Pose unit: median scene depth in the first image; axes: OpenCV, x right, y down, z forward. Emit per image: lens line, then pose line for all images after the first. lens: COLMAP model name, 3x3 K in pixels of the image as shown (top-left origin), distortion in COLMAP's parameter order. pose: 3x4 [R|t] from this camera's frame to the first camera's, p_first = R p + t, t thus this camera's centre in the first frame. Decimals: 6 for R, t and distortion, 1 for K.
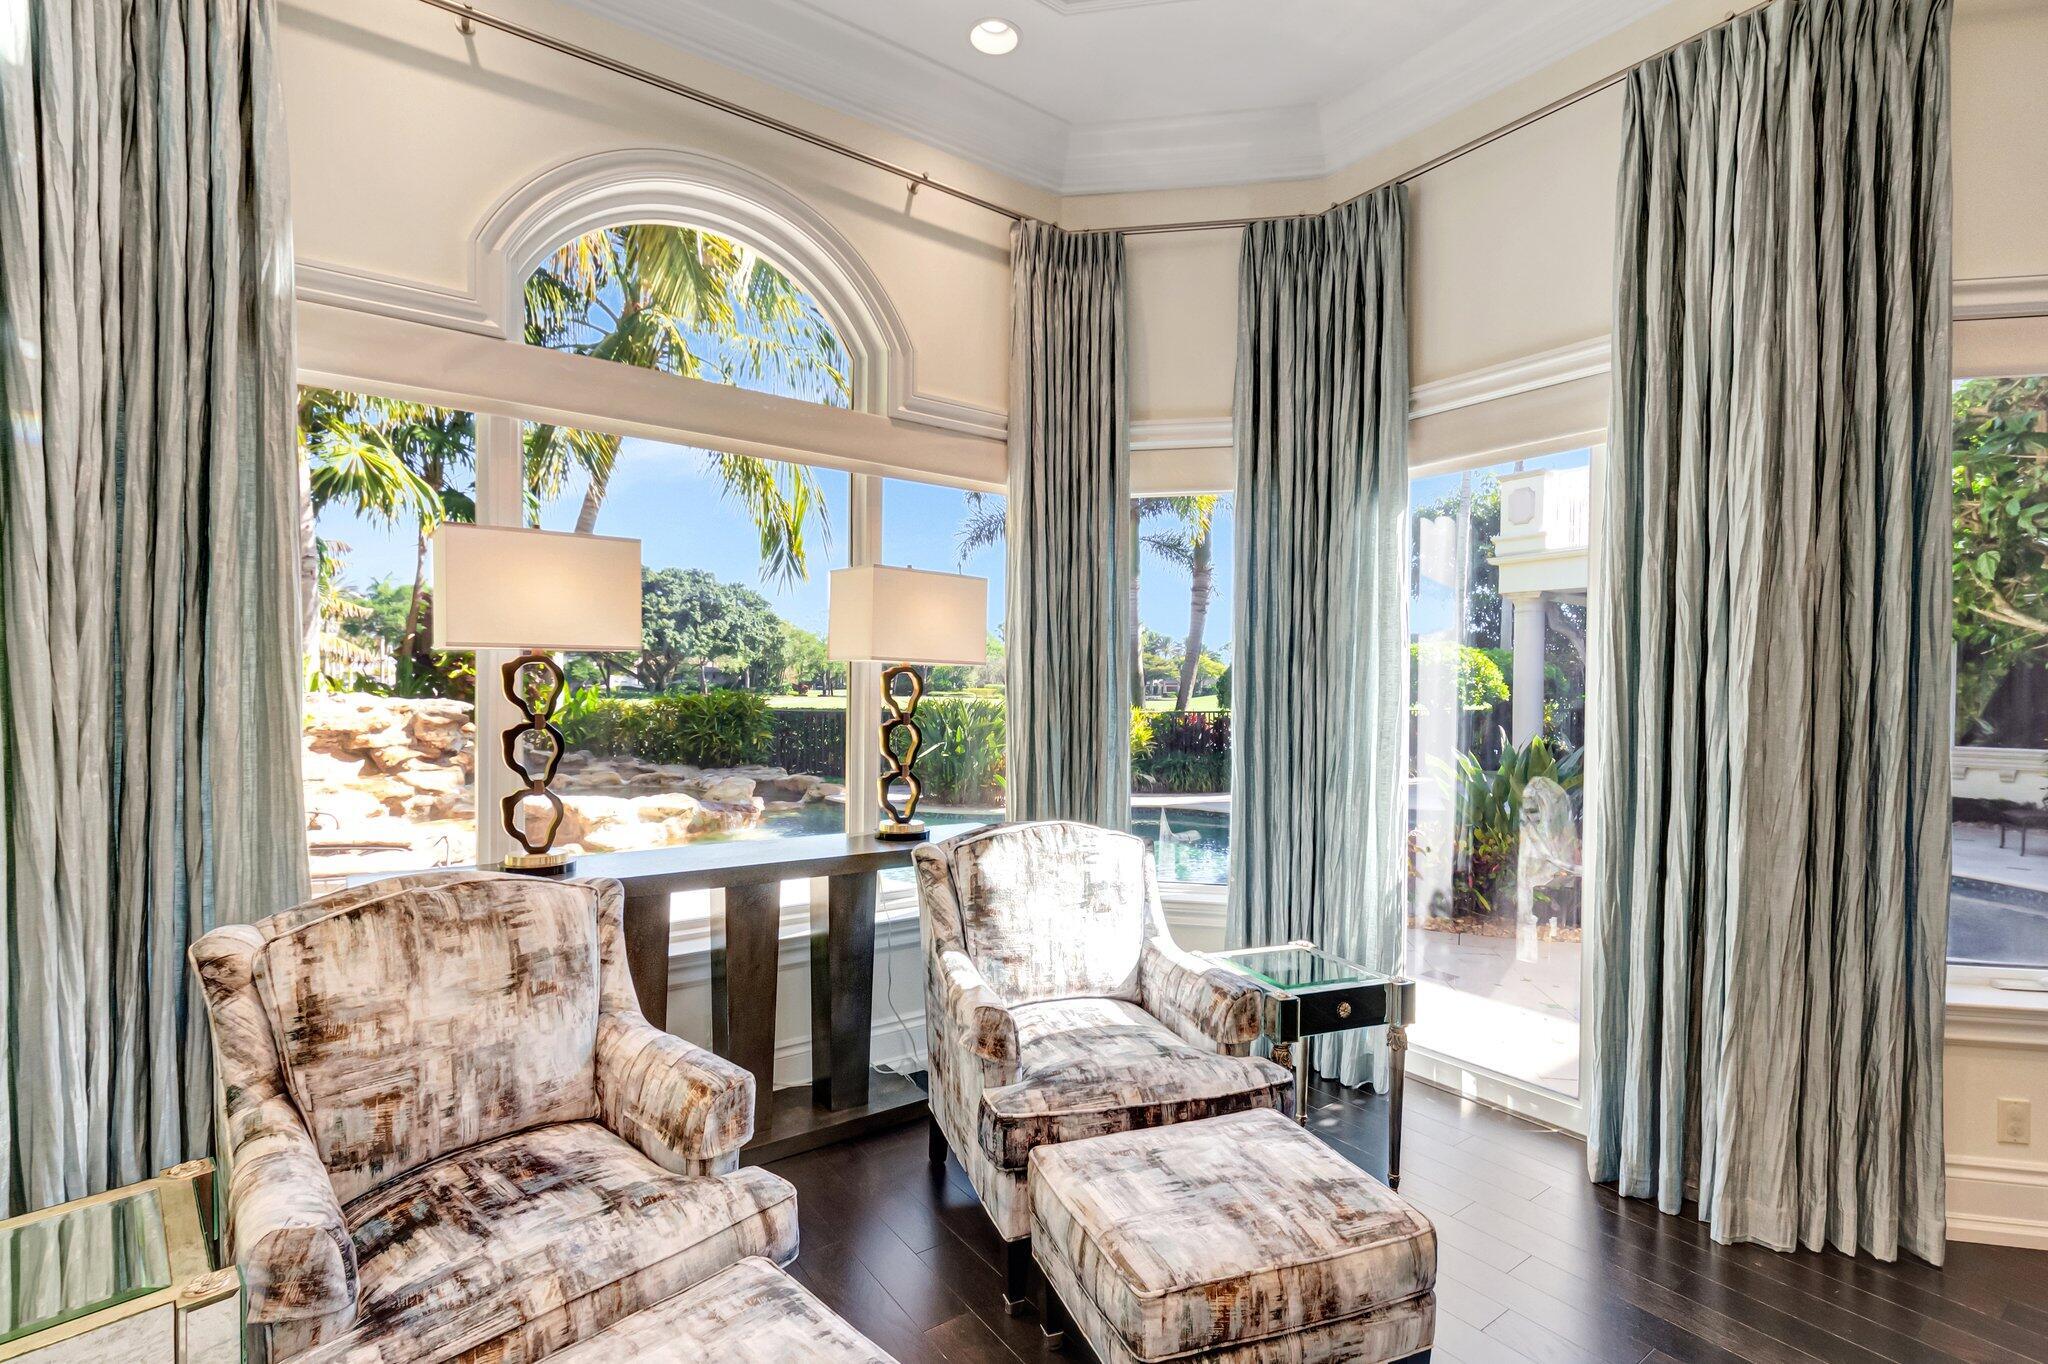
lens RADIAL K [[922.8, 0, 993.1], [0, 922.8, 701.7], [0, 0, 1]] dist [-0.004893, 0.000776]
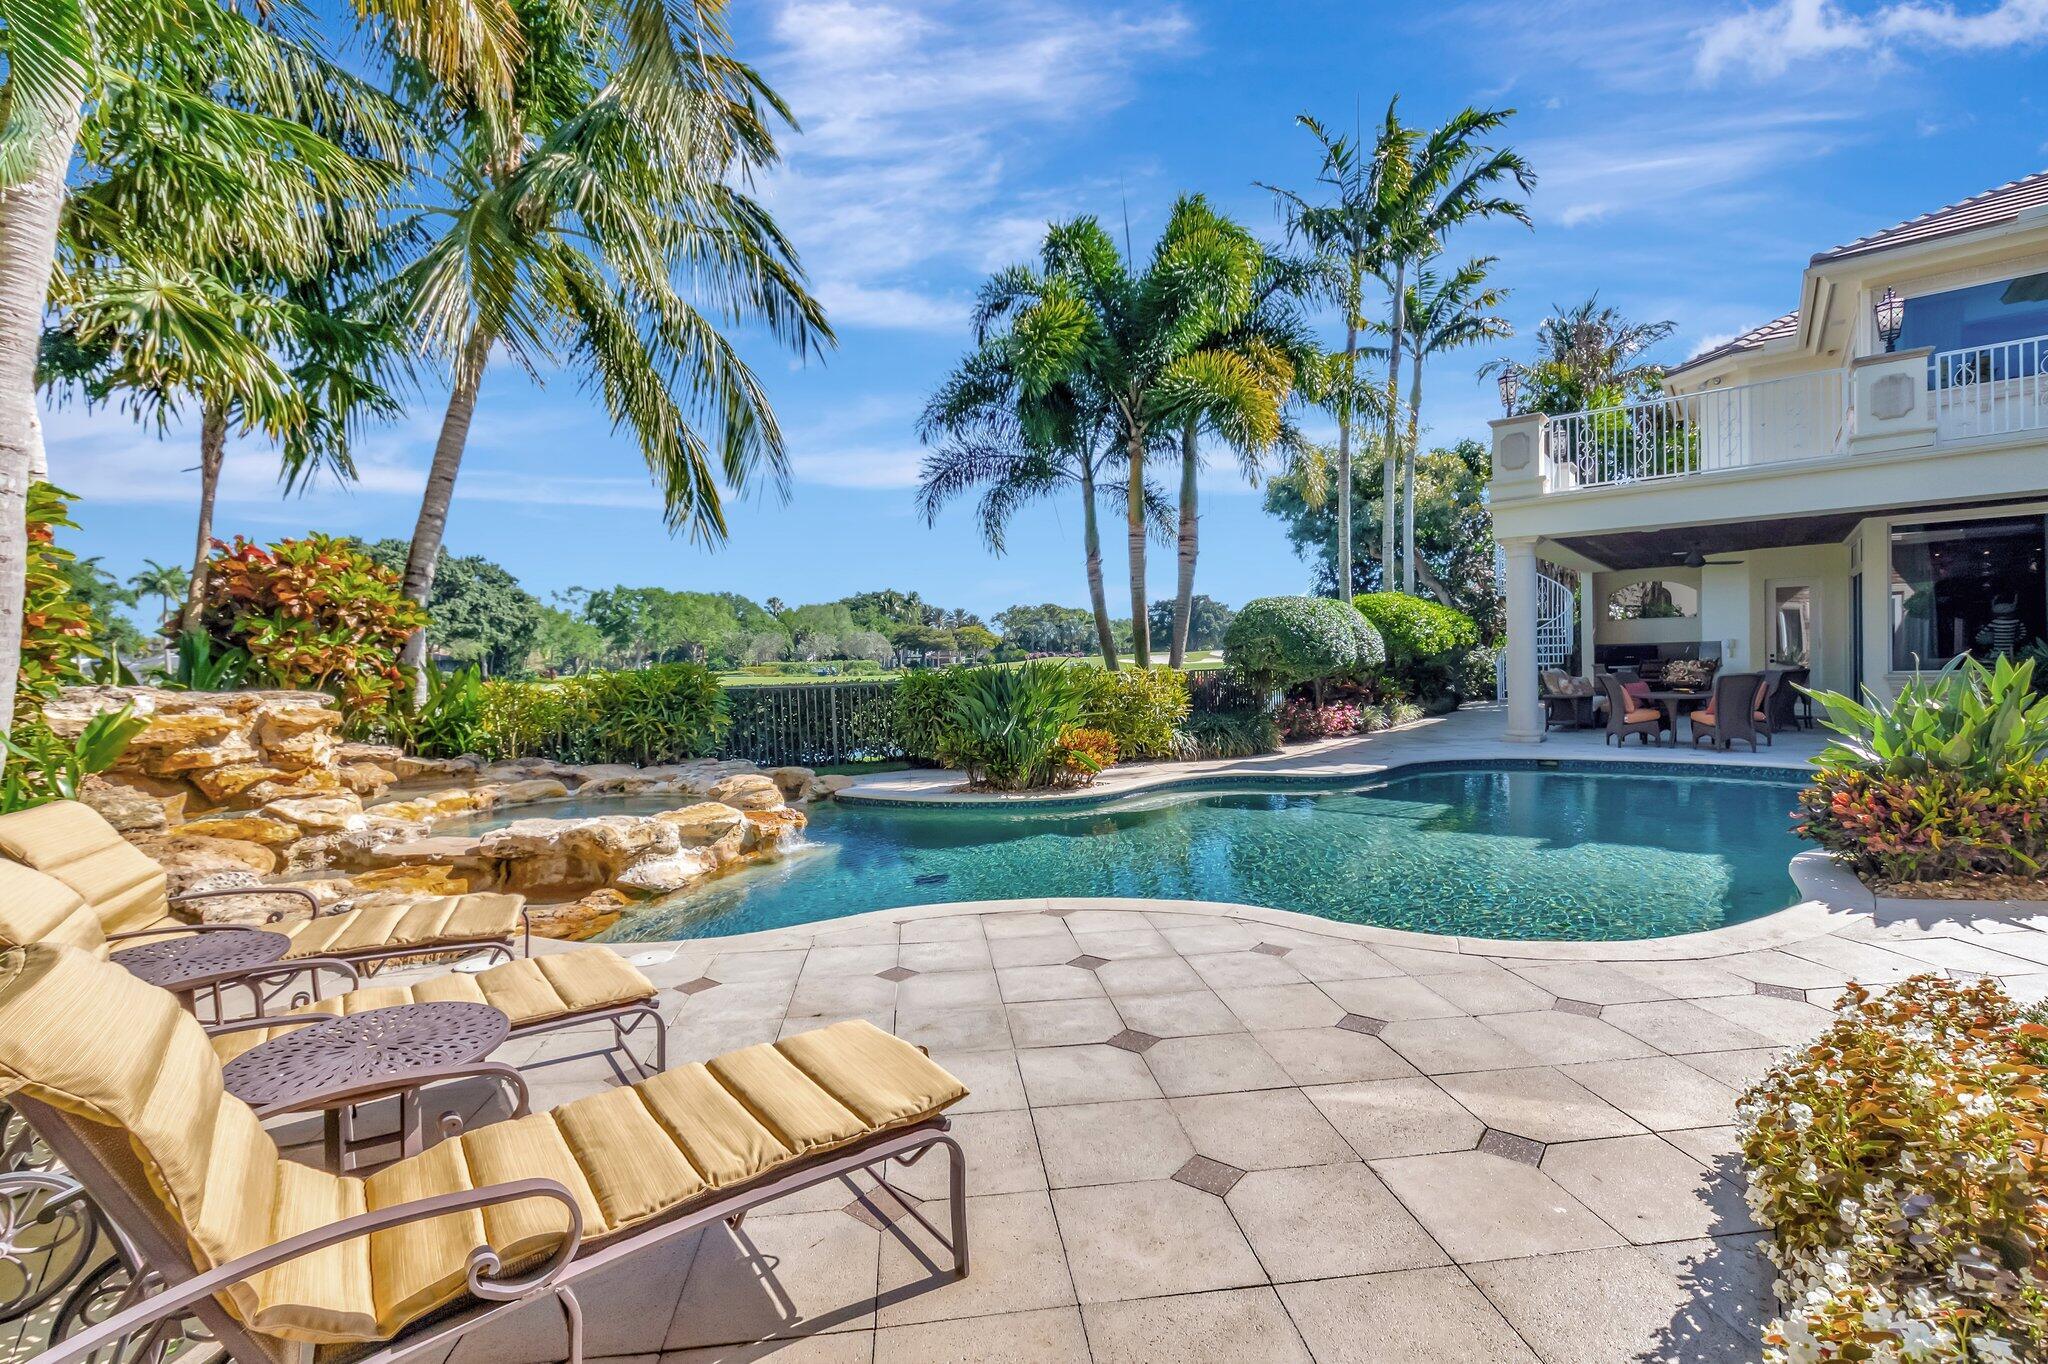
lens RADIAL K [[922.8, 0, 1032.7], [0, 922.8, 684.3], [0, 0, 1]] dist [-0.004893, 0.000776]
pose [[0.960333, -0.044002, 0.275362, -0.202594], [0.041204, 0.999024, 0.015939, 0.003722], [-0.275795, -0.003960, 0.961208, 0.158638]]
